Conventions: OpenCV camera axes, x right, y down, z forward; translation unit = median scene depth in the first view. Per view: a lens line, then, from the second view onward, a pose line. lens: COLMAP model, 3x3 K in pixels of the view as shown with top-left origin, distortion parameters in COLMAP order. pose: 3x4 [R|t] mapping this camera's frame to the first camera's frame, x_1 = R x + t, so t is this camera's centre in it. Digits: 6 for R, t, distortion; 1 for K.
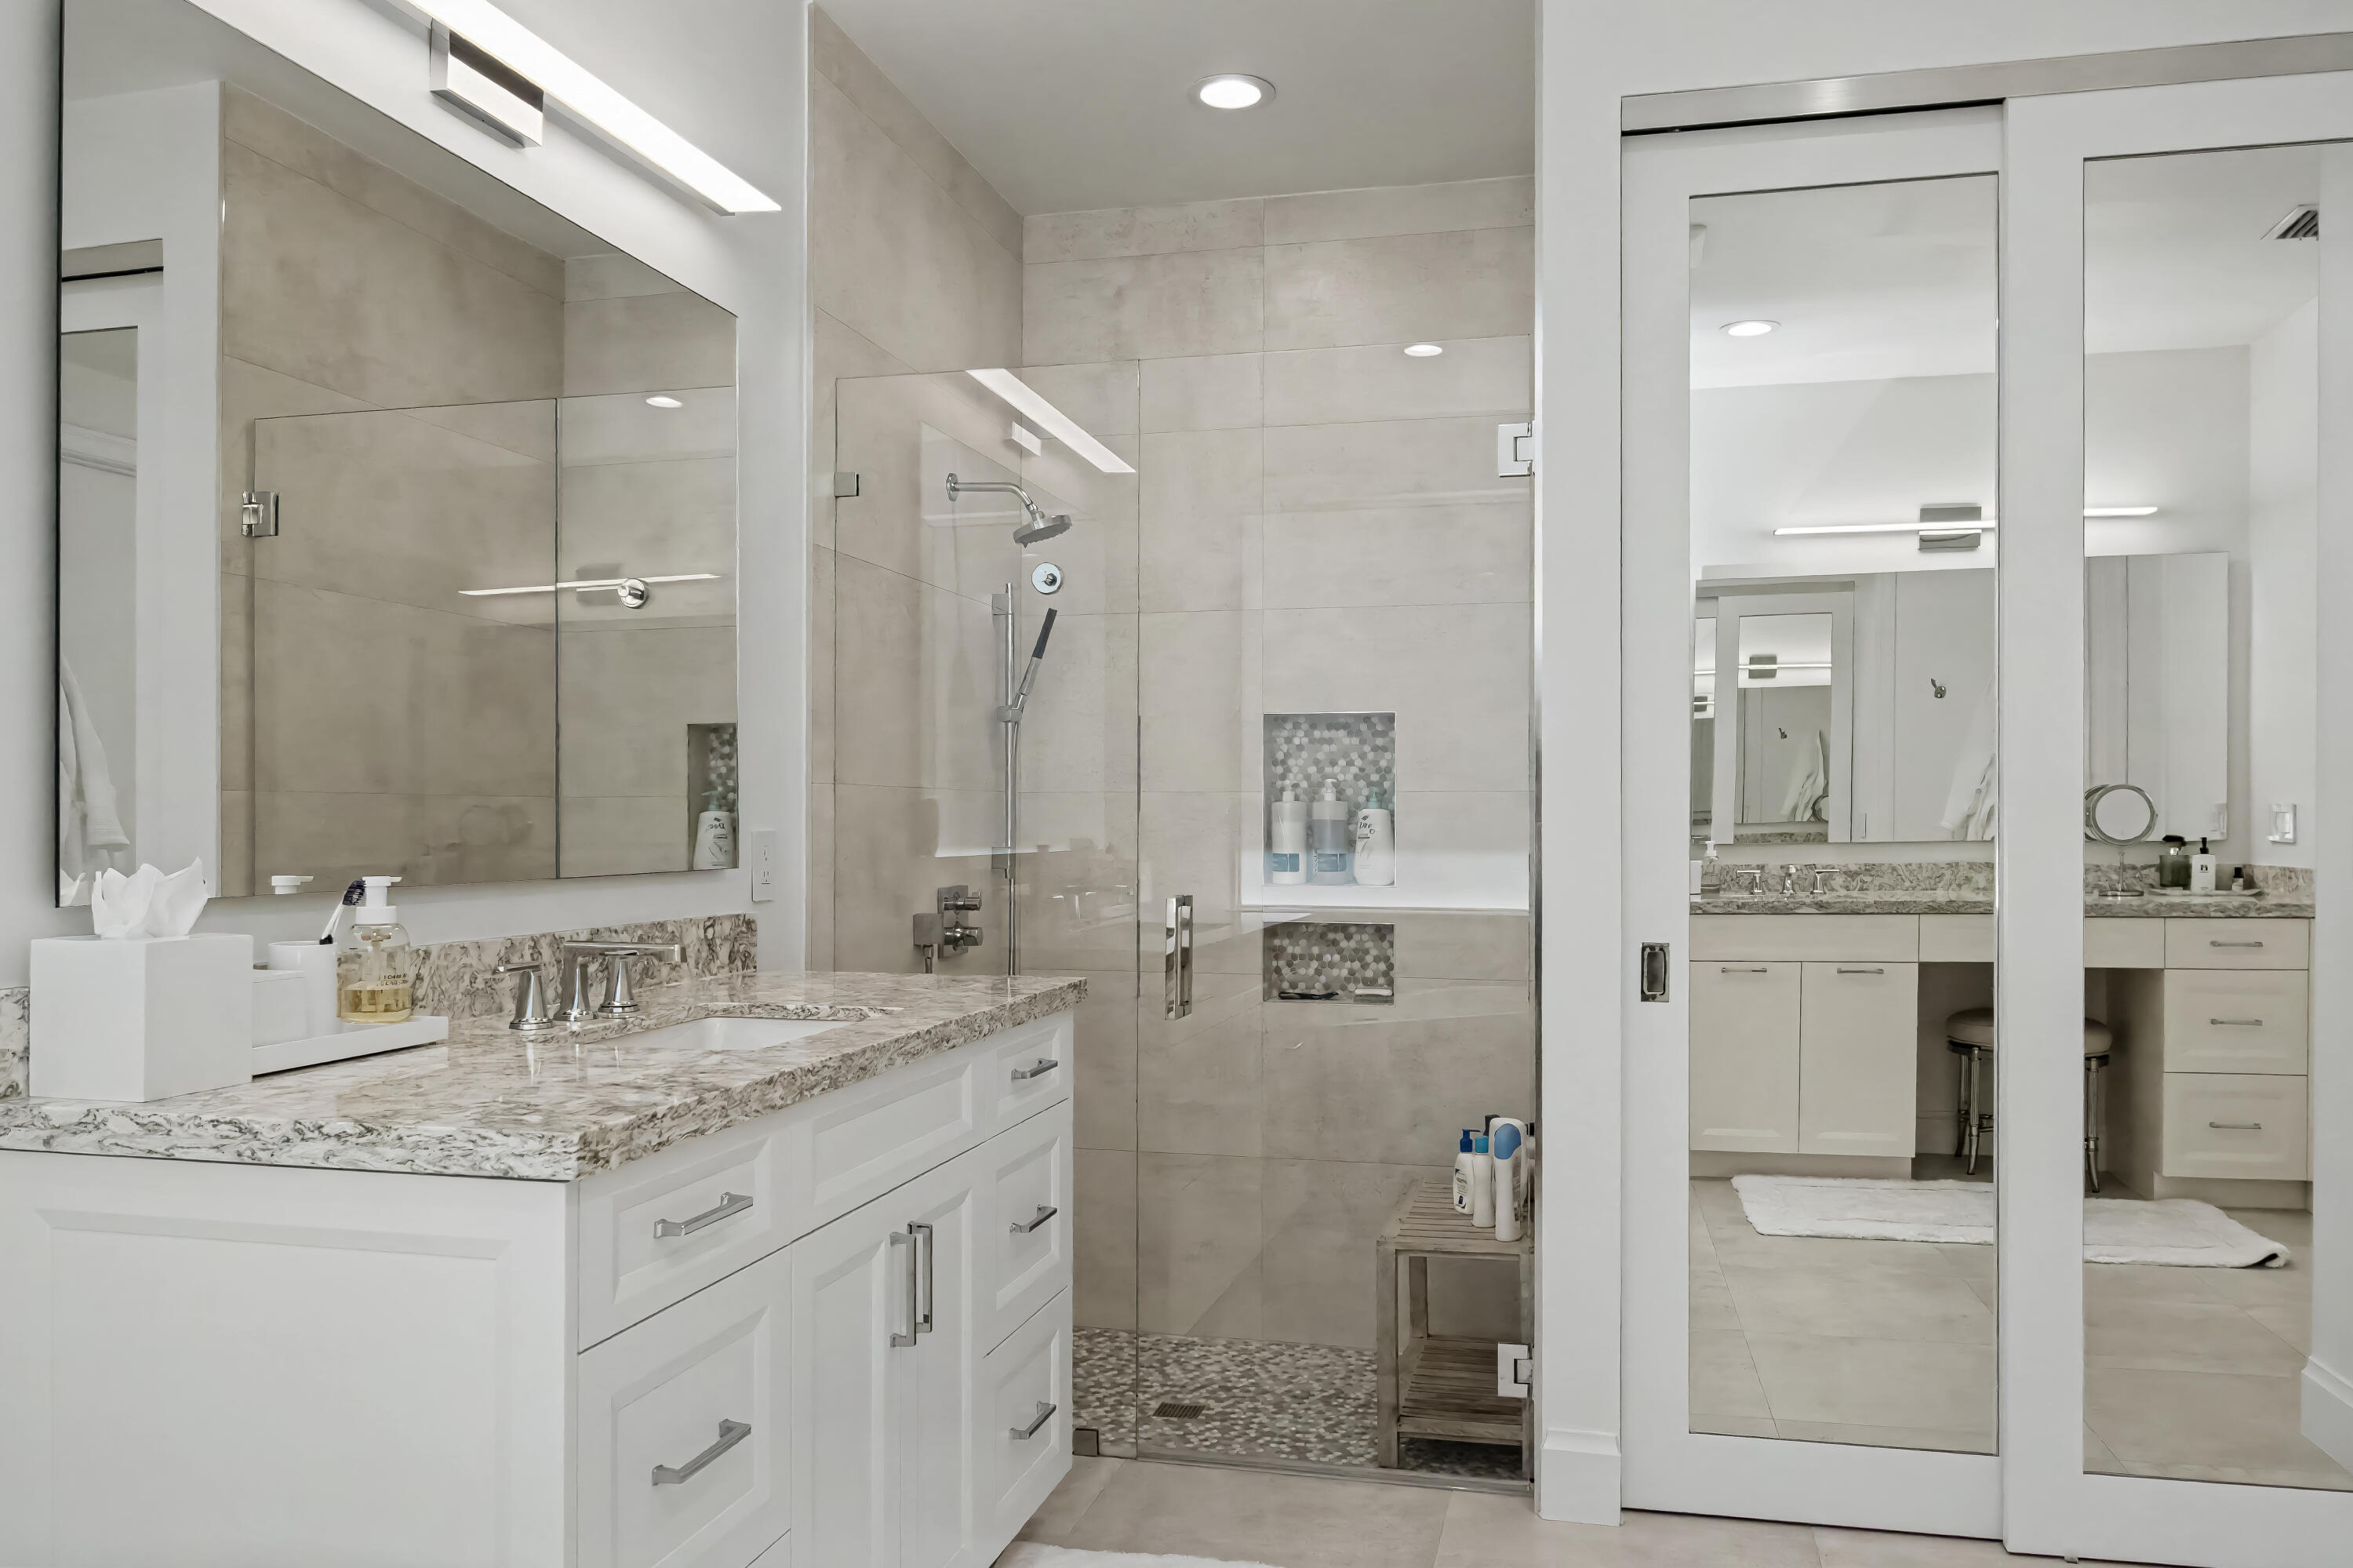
lens RADIAL K [[1730.4, 0, 1170.5], [0, 1730.4, 817.6], [0, 0, 1]] dist [0.007616, 0.006124]
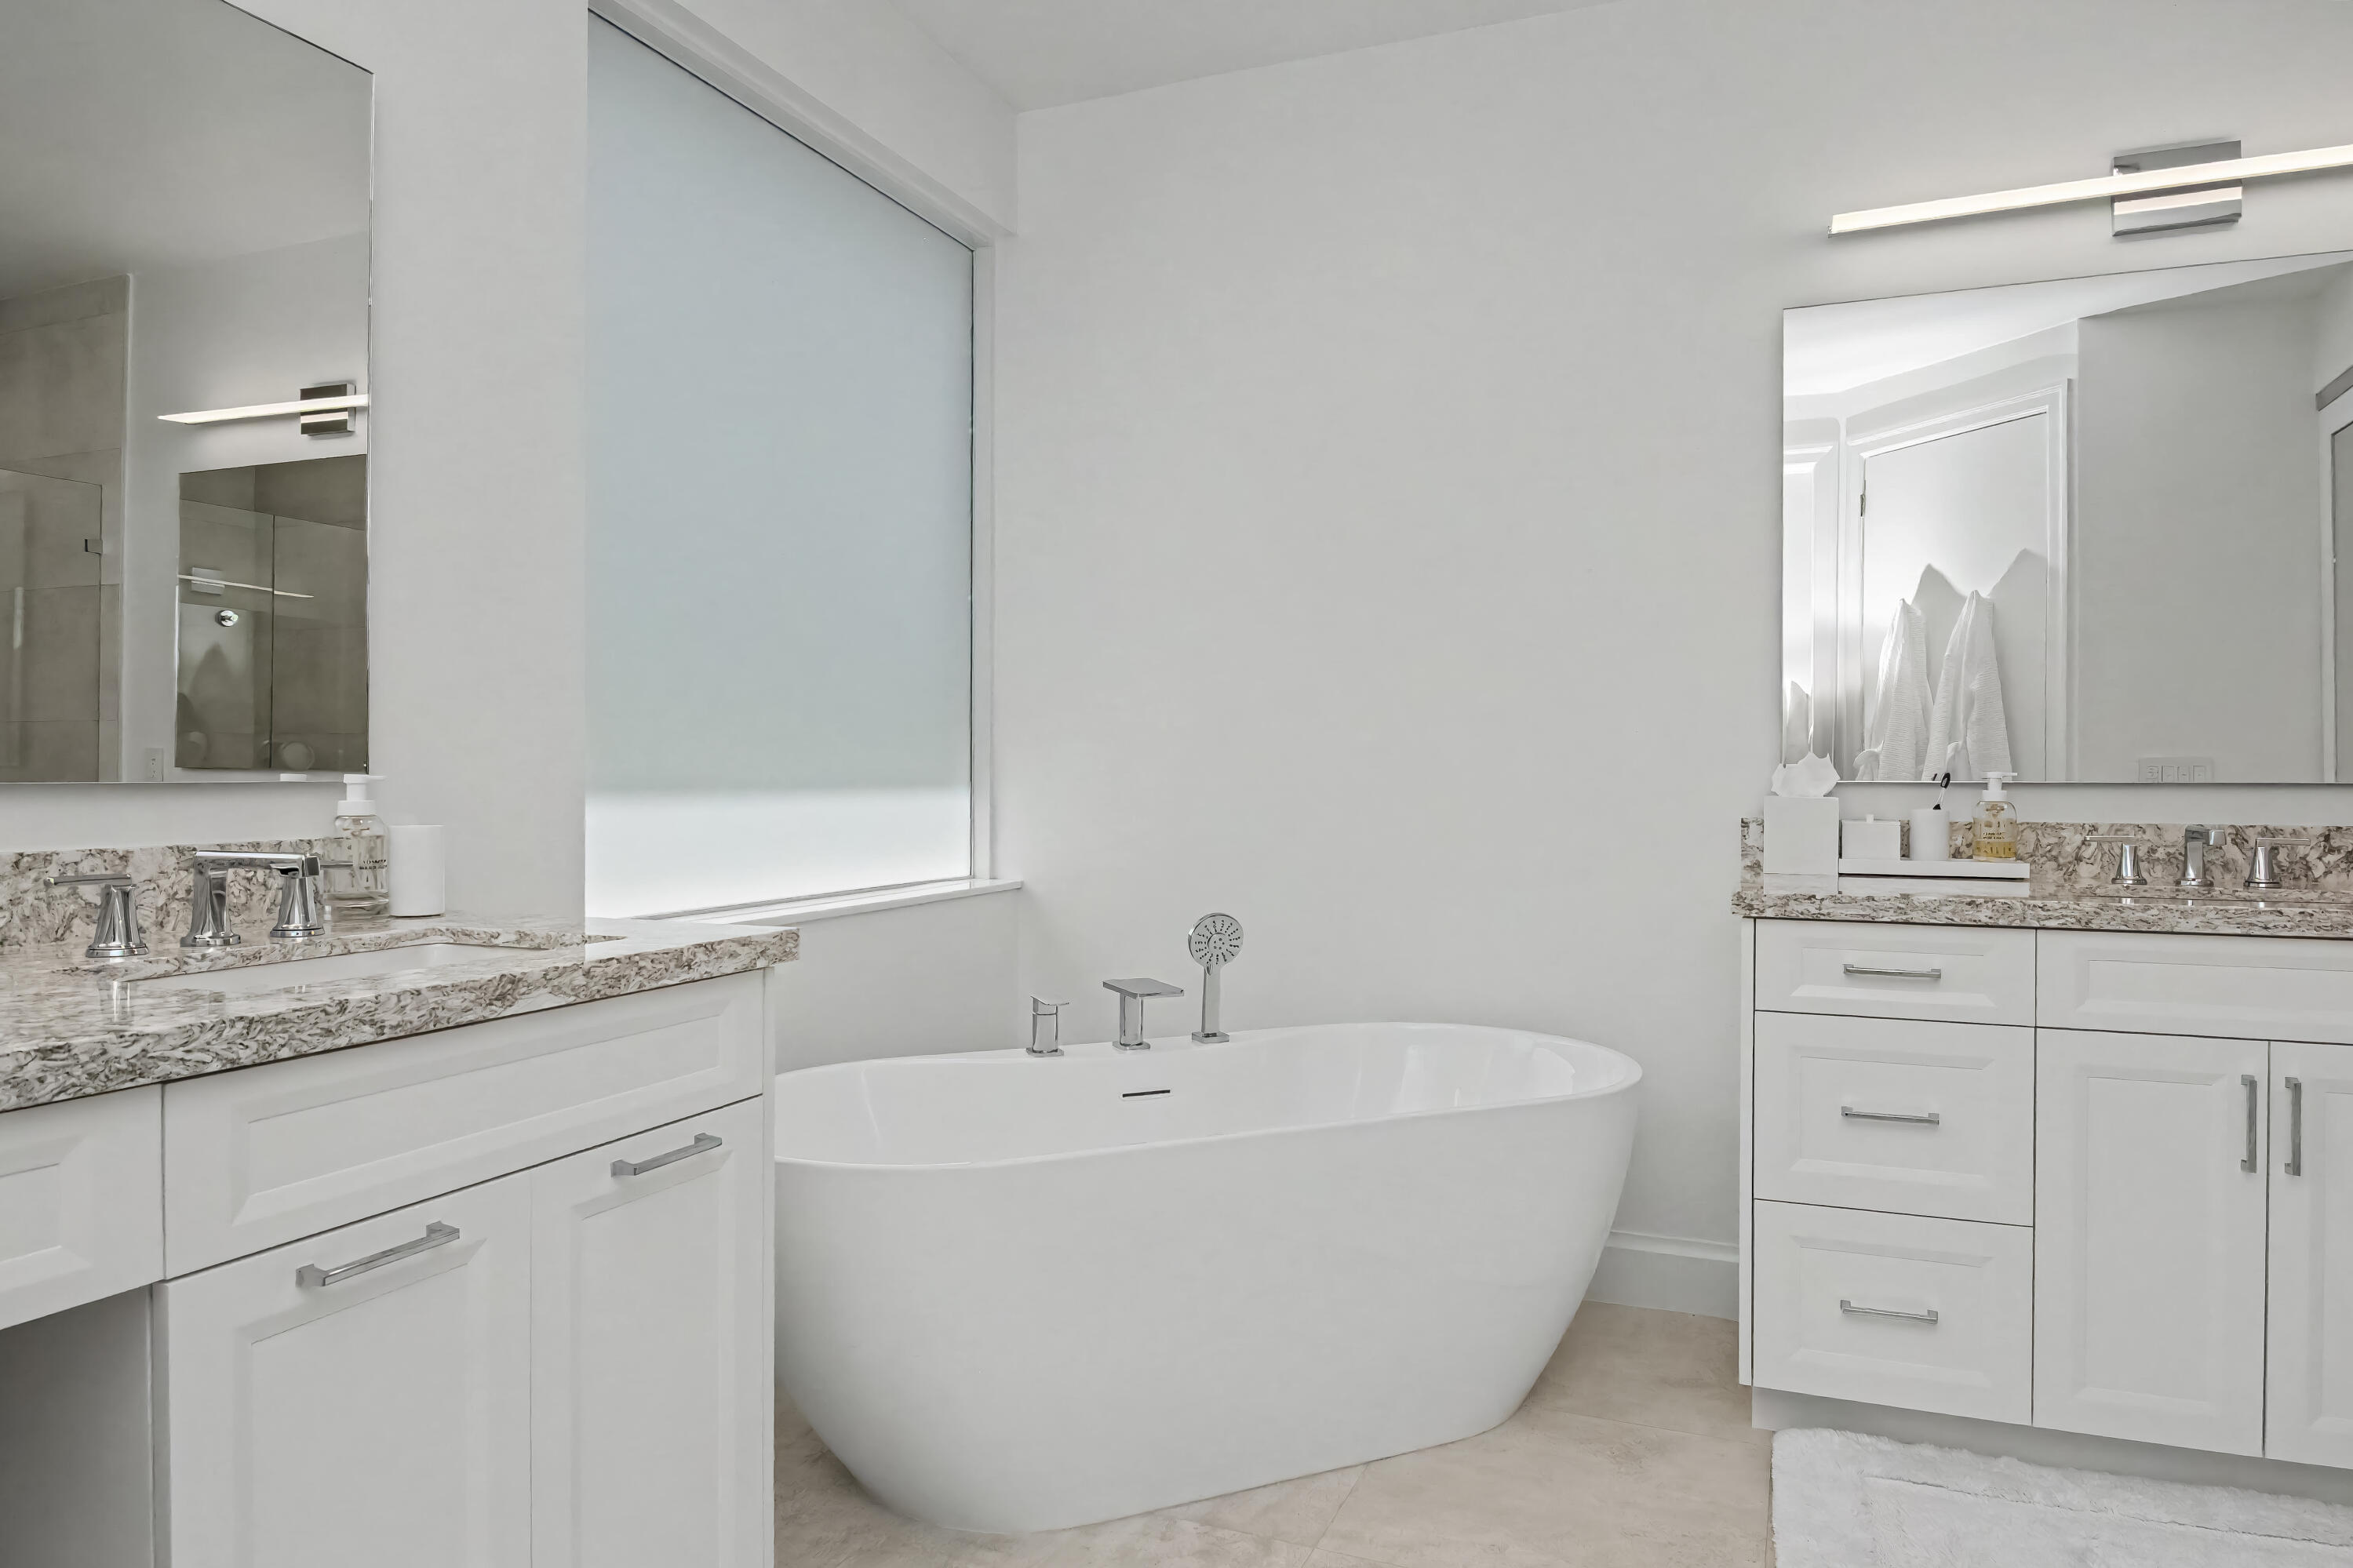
lens RADIAL K [[1465.3, 0, 1184.4], [0, 1465.3, 777.6], [0, 0, 1]] dist [-0.005539, -0.014455]
pose [[-0.142416, 0.003570, -0.989801, 0.681468], [-0.000373, 0.999993, 0.003660, 0.023571], [0.989807, 0.000891, -0.142413, 0.308808]]
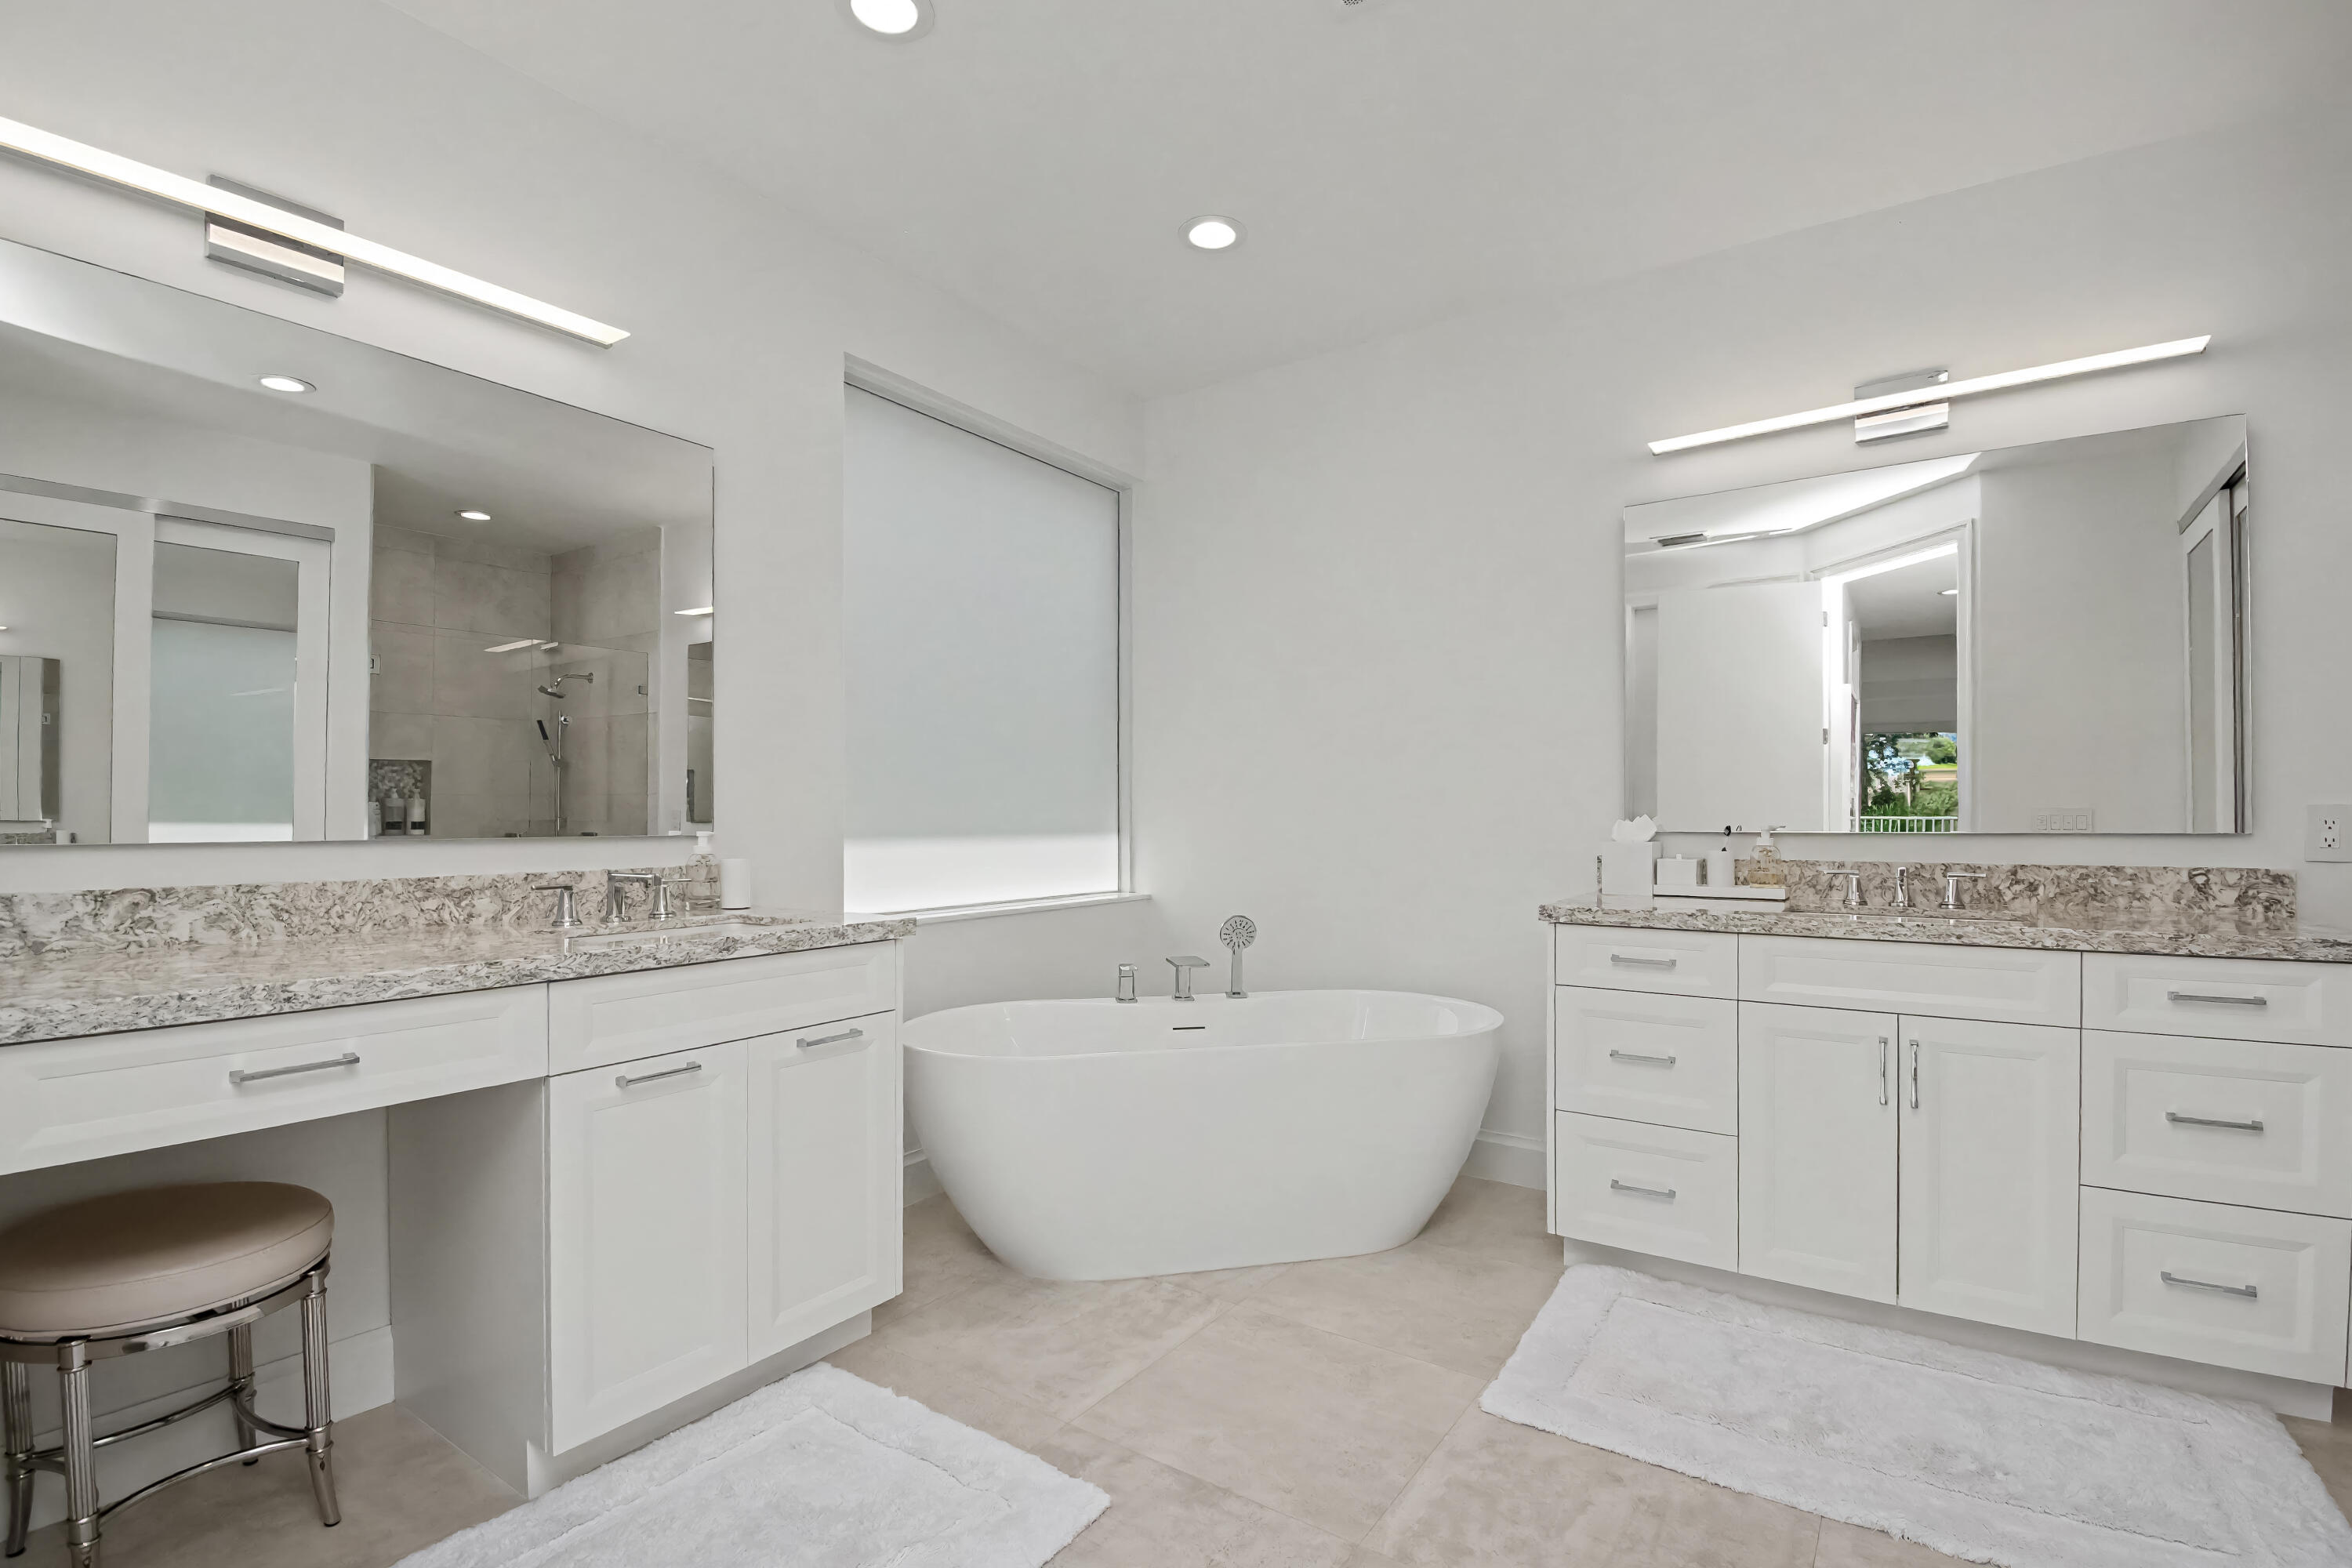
lens RADIAL K [[1057.6, 0, 1187.4], [0, 1057.6, 814.3], [0, 0, 1]] dist [-0.000964, -0.015260]
pose [[-0.339939, -0.001440, -0.940446, 0.772057], [0.003107, 0.999992, -0.002655, 0.014420], [0.940442, -0.003824, -0.339932, 0.519308]]
